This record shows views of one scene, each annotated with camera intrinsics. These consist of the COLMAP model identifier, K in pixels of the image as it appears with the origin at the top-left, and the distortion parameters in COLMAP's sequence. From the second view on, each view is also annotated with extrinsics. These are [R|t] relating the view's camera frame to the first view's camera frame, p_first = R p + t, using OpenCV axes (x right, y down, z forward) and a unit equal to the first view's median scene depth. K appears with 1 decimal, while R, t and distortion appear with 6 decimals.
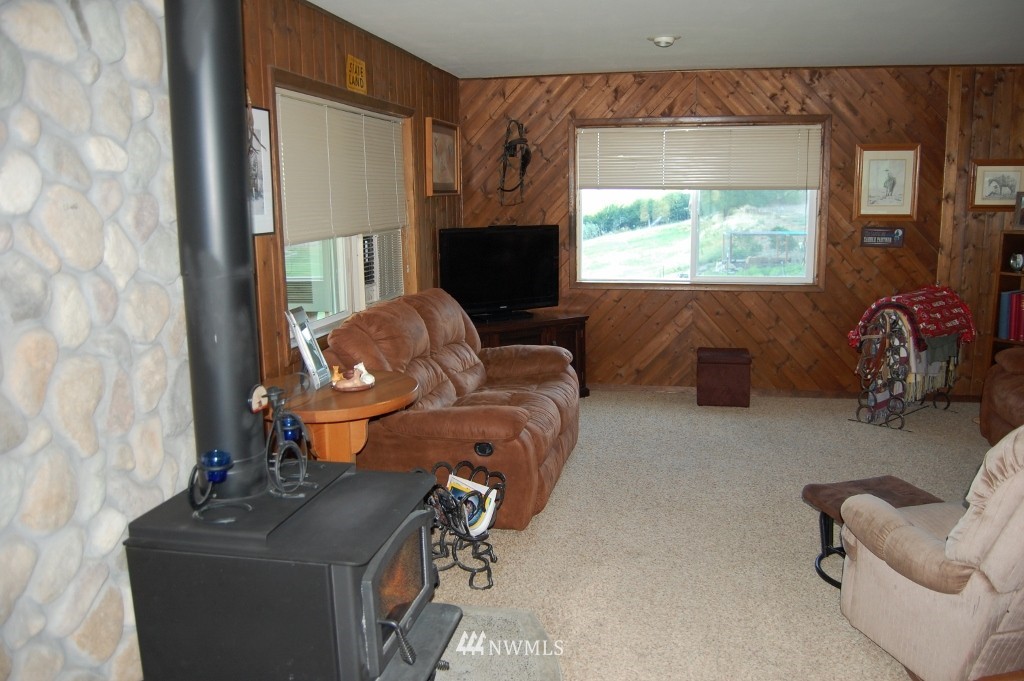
lens RADIAL K [[797.9, 0, 513.7], [0, 797.9, 335.5], [0, 0, 1]] dist [-0.082232, 0.030502]
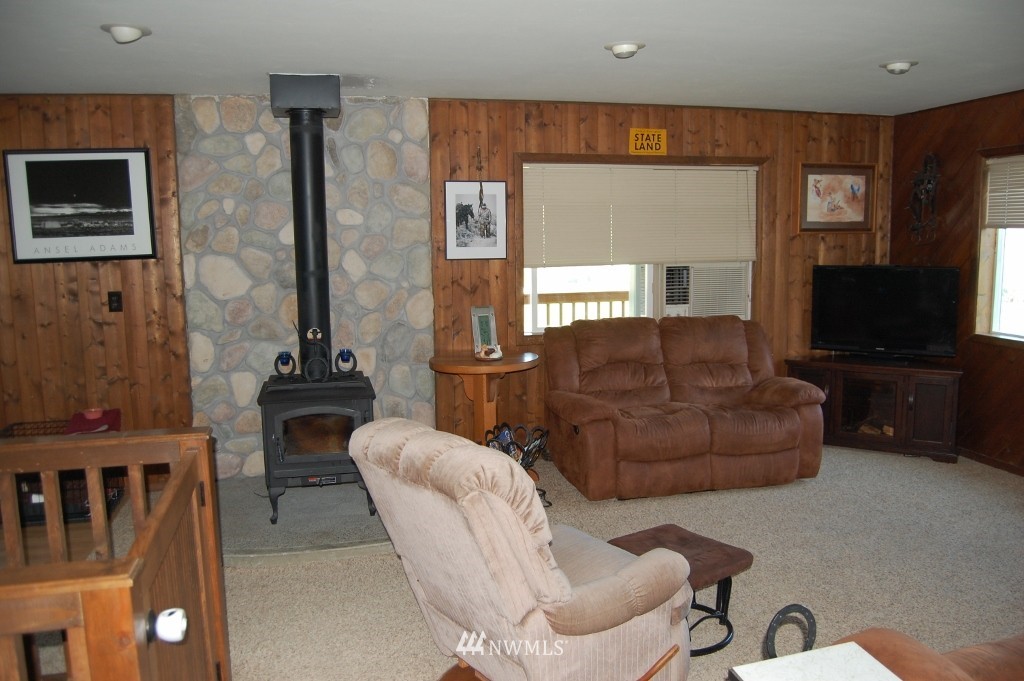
lens RADIAL K [[797.9, 0, 511.1], [0, 797.9, 340.3], [0, 0, 1]] dist [-0.082232, 0.030502]
pose [[0.409990, 0.130272, -0.902739, 0.683892], [-0.151229, 0.985757, 0.073570, -0.051484], [0.899465, 0.106357, 0.423852, 0.206500]]
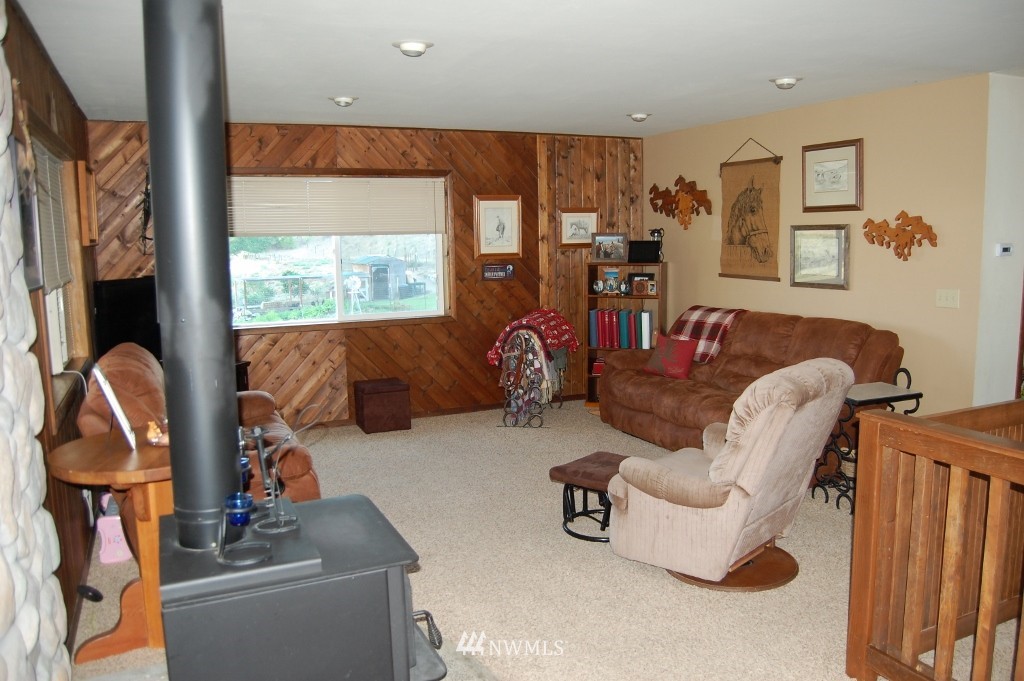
lens RADIAL K [[797.9, 0, 516.8], [0, 797.9, 337.0], [0, 0, 1]] dist [-0.082232, 0.030502]
pose [[0.822759, -0.076343, 0.563239, -0.204962], [0.106967, 0.994030, -0.021519, 0.002482], [-0.558234, 0.077953, 0.826013, -0.015870]]
